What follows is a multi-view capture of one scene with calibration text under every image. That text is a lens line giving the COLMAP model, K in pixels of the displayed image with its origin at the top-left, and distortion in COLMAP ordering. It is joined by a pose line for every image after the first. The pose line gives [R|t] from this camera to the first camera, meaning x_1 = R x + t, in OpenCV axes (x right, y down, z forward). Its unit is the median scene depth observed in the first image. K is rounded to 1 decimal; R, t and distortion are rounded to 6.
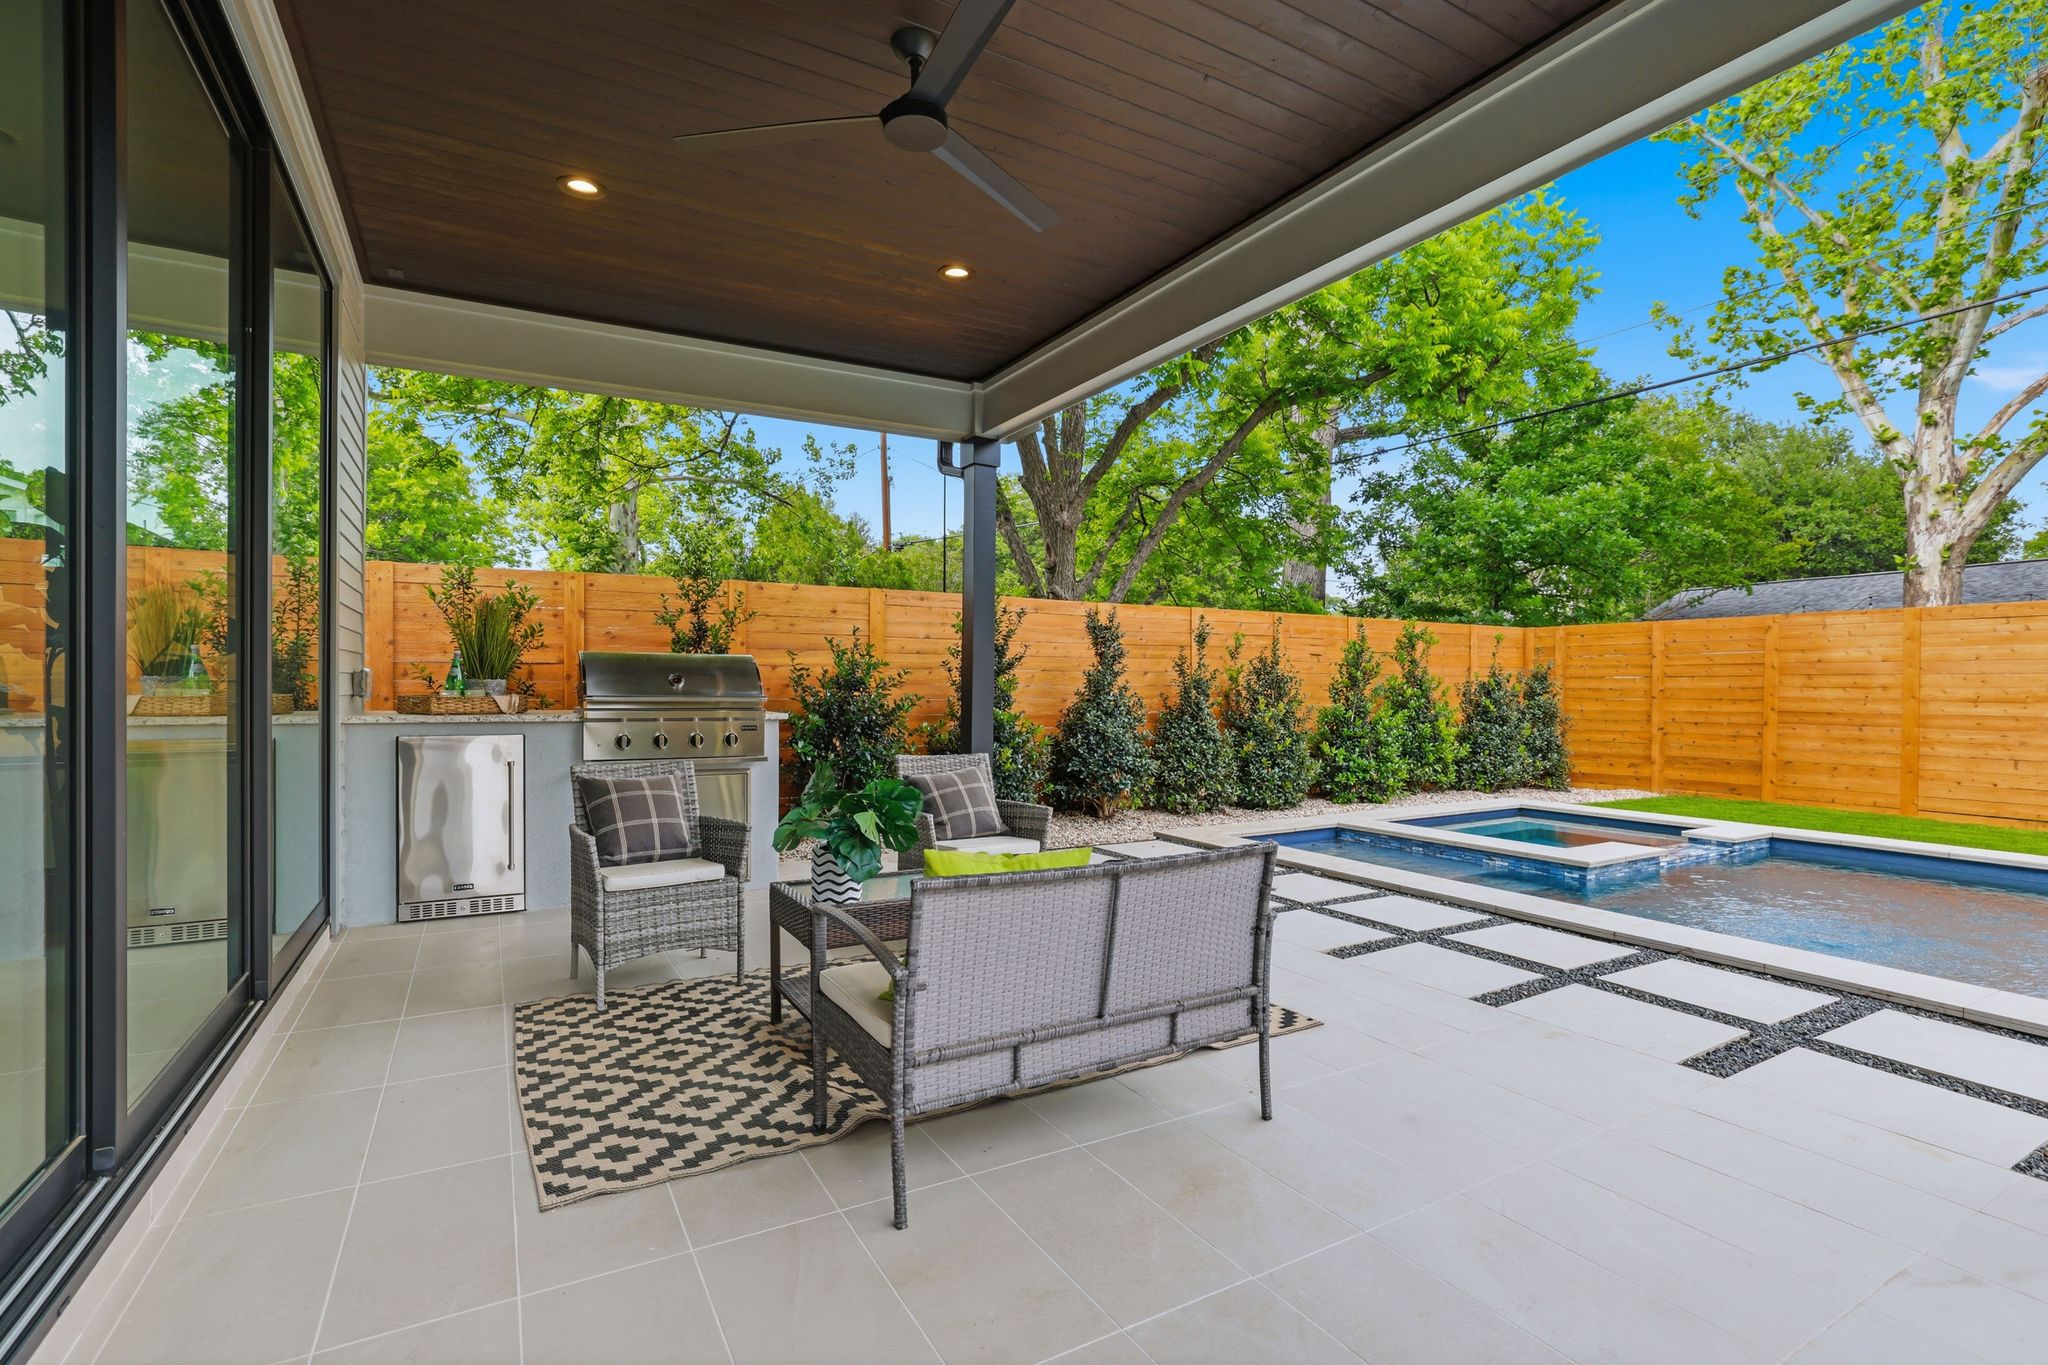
lens RADIAL K [[936.0, 0, 1035.3], [0, 936.0, 688.7], [0, 0, 1]] dist [-0.035834, 0.020815]
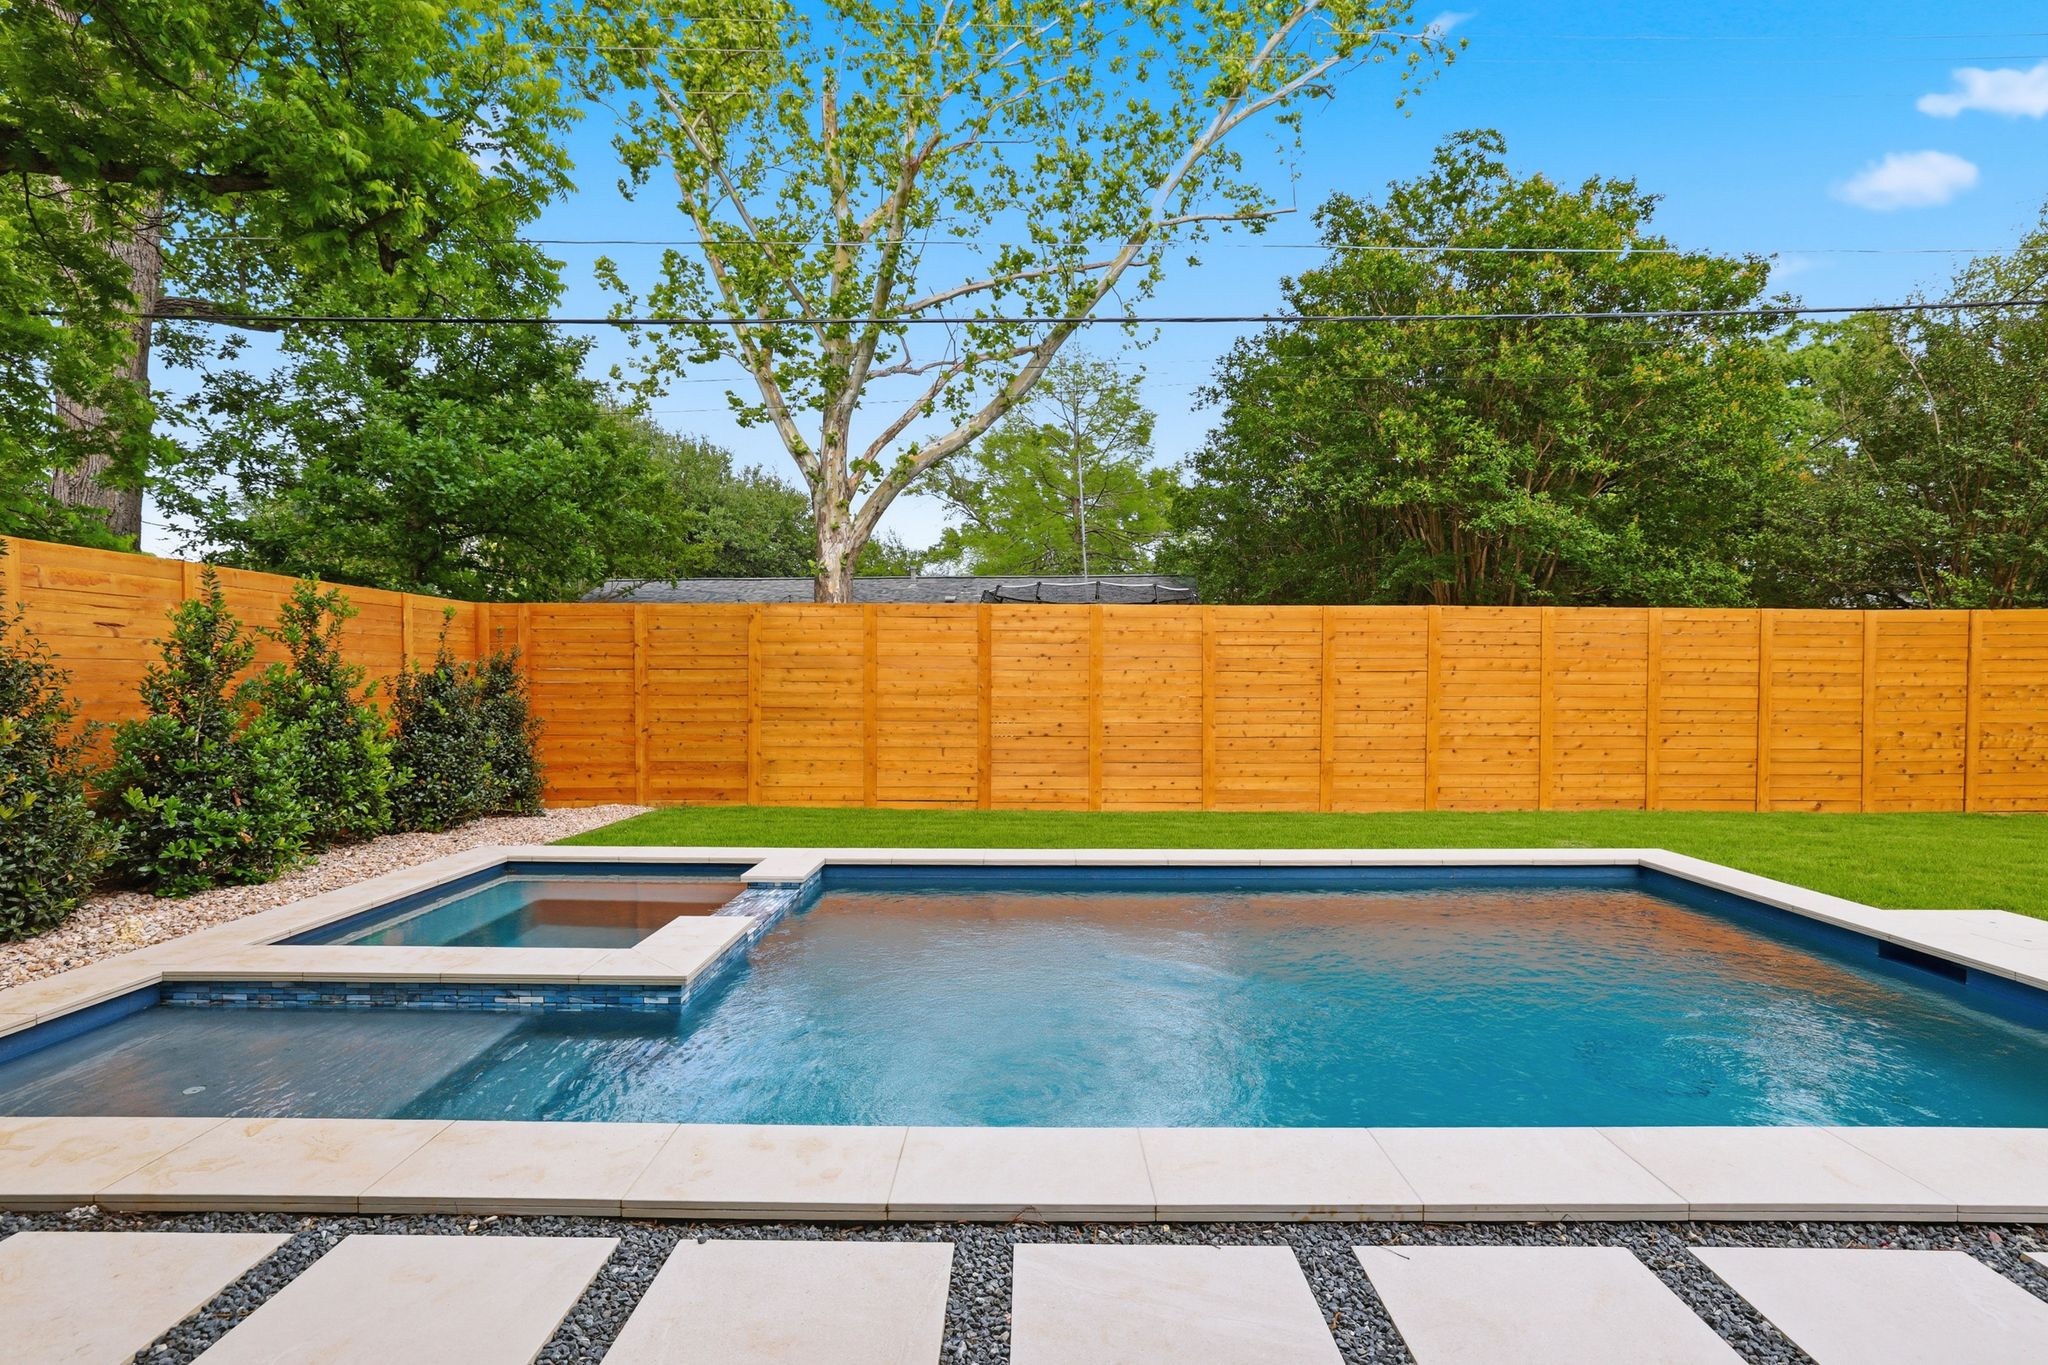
lens RADIAL K [[974.9, 0, 1030.7], [0, 974.9, 706.1], [0, 0, 1]] dist [-0.043288, 0.024734]
pose [[0.502540, -0.025684, 0.864173, 0.081234], [0.000965, 0.999575, 0.029147, -0.004221], [-0.864554, -0.013813, 0.502351, 0.236429]]
